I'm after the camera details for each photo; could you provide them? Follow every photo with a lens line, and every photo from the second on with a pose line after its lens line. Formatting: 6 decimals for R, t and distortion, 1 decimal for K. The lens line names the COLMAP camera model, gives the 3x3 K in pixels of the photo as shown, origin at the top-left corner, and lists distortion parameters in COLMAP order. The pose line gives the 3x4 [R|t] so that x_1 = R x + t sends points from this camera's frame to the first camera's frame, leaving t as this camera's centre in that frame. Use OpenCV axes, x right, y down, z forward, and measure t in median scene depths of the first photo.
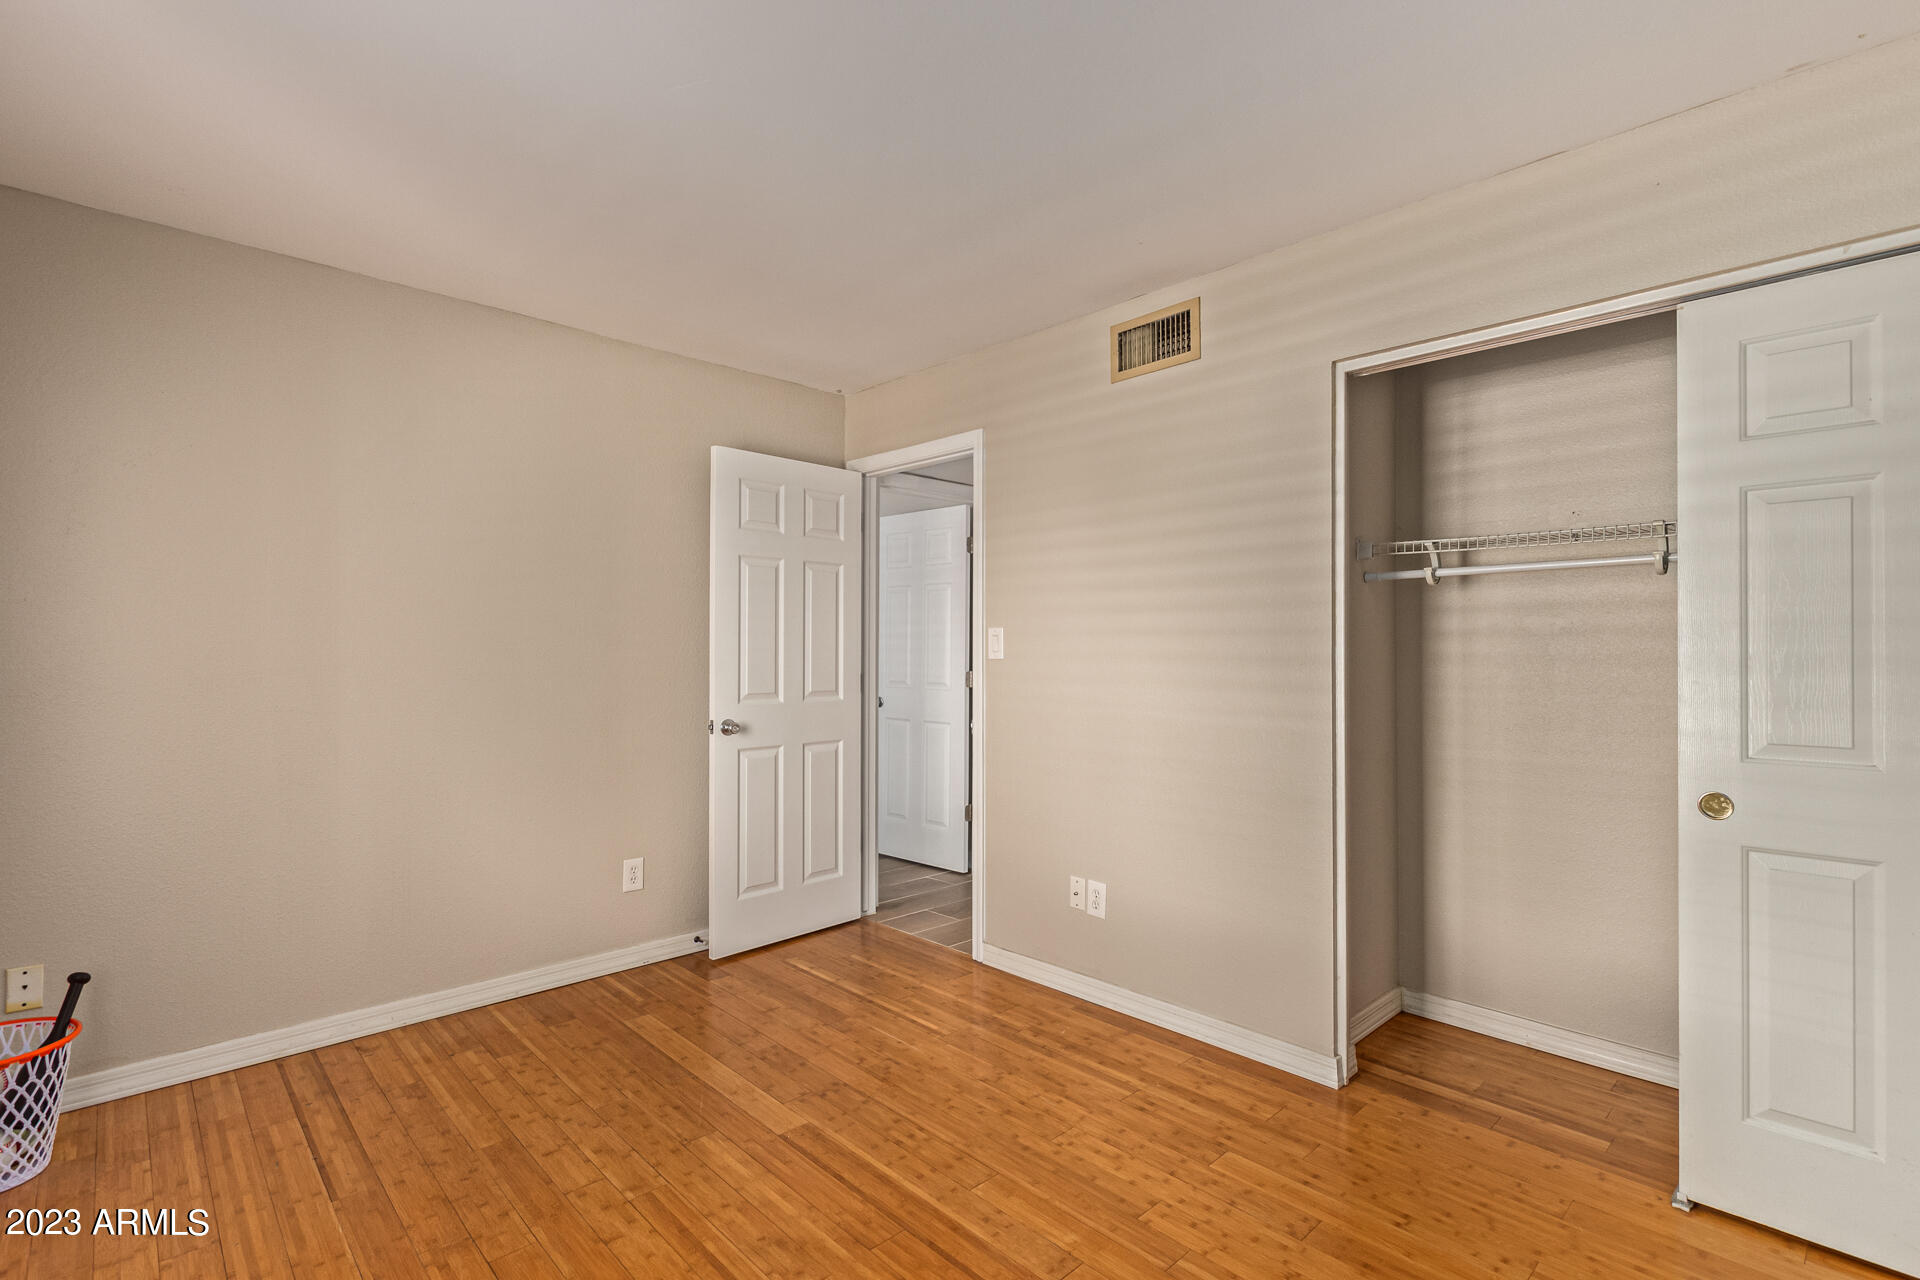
lens RADIAL K [[882.2, 0, 958.8], [0, 882.2, 642.1], [0, 0, 1]] dist [-0.001012, -0.000010]
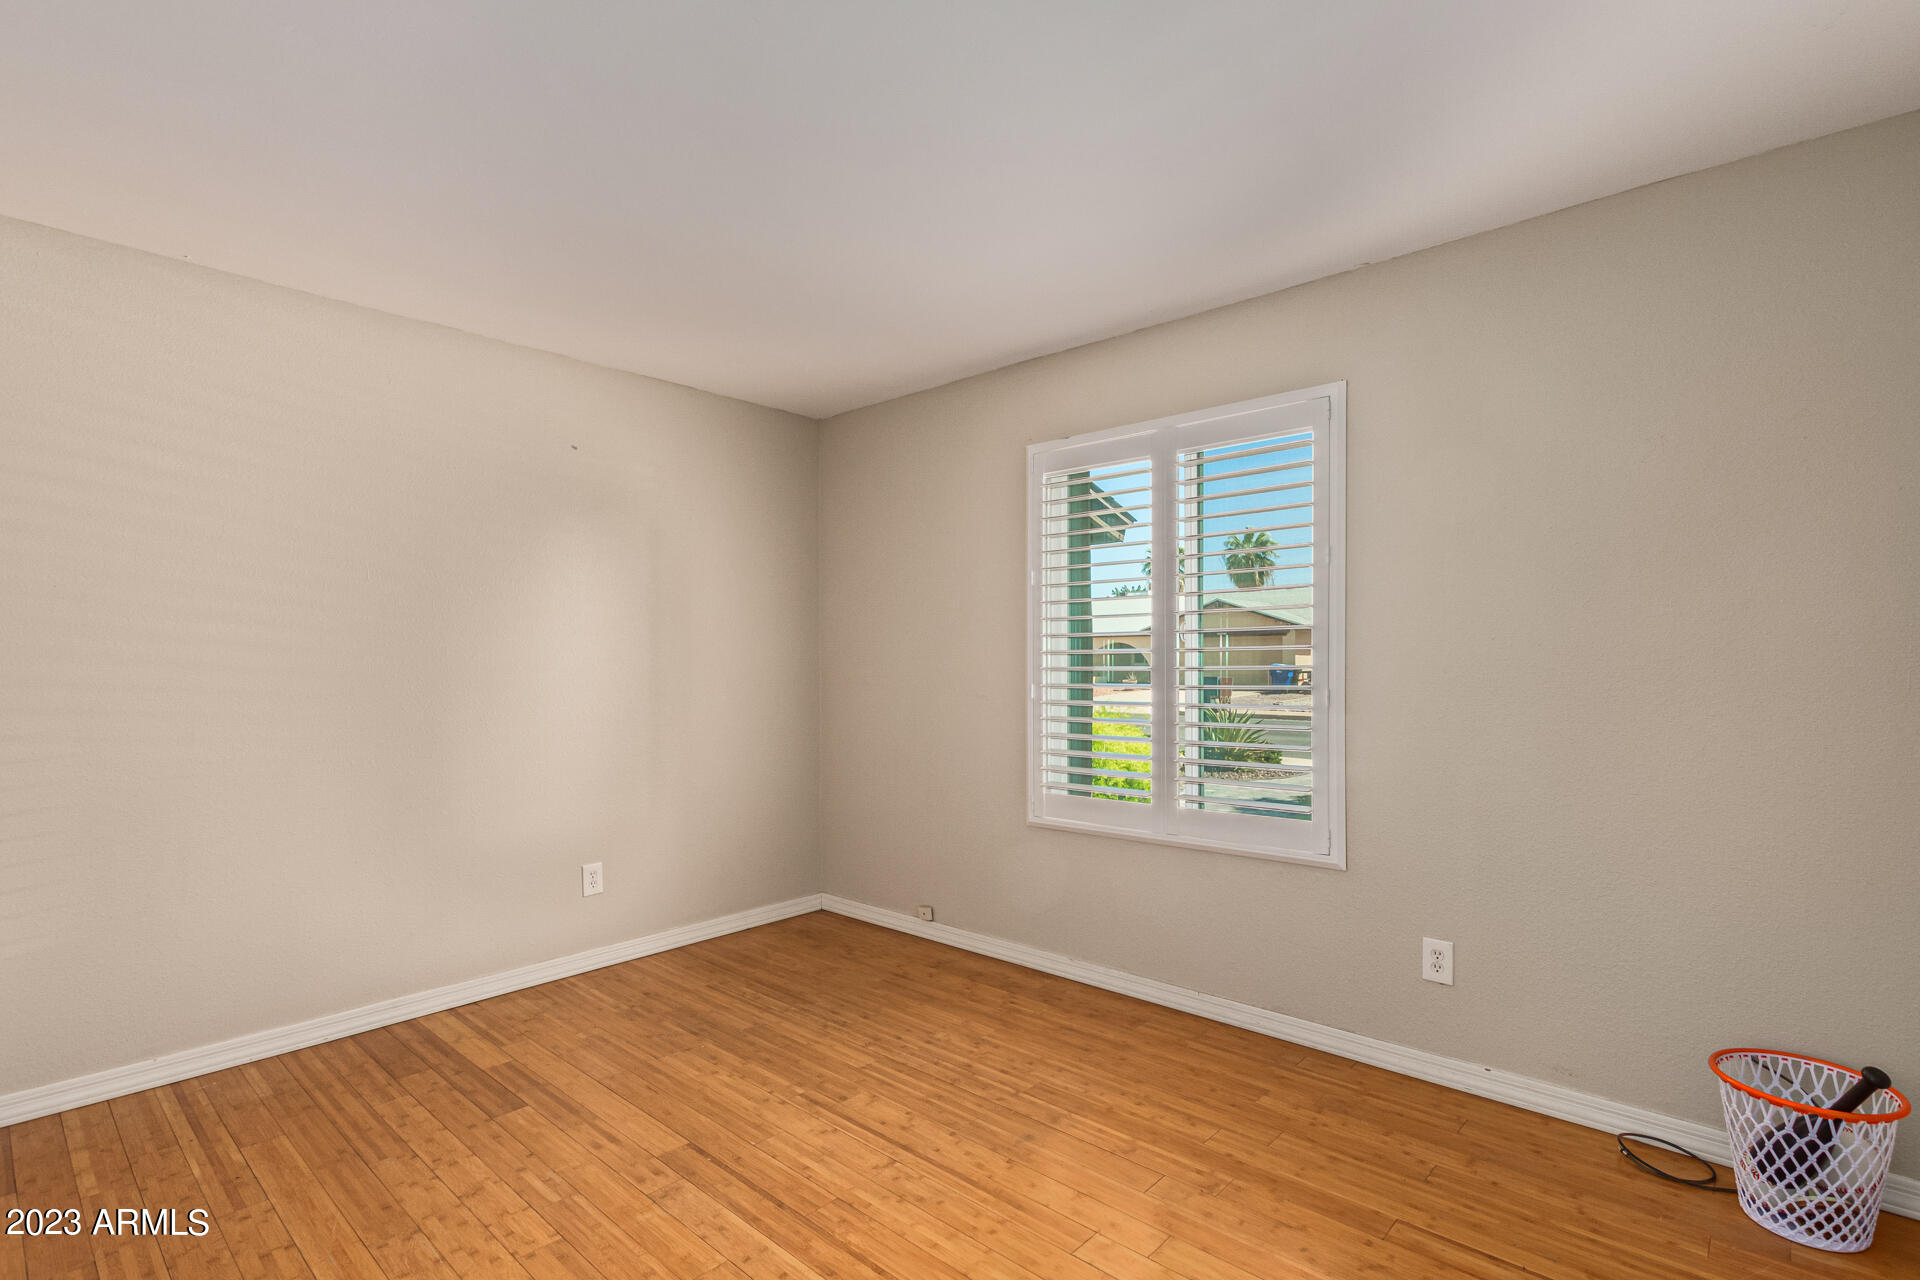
lens RADIAL K [[882.2, 0, 962.7], [0, 882.2, 645.5], [0, 0, 1]] dist [-0.001012, -0.000010]
pose [[-0.996680, -0.005016, -0.081263, -0.156368], [-0.004250, 0.999945, -0.009589, 0.008759], [0.081306, -0.009212, -0.996647, 2.024573]]
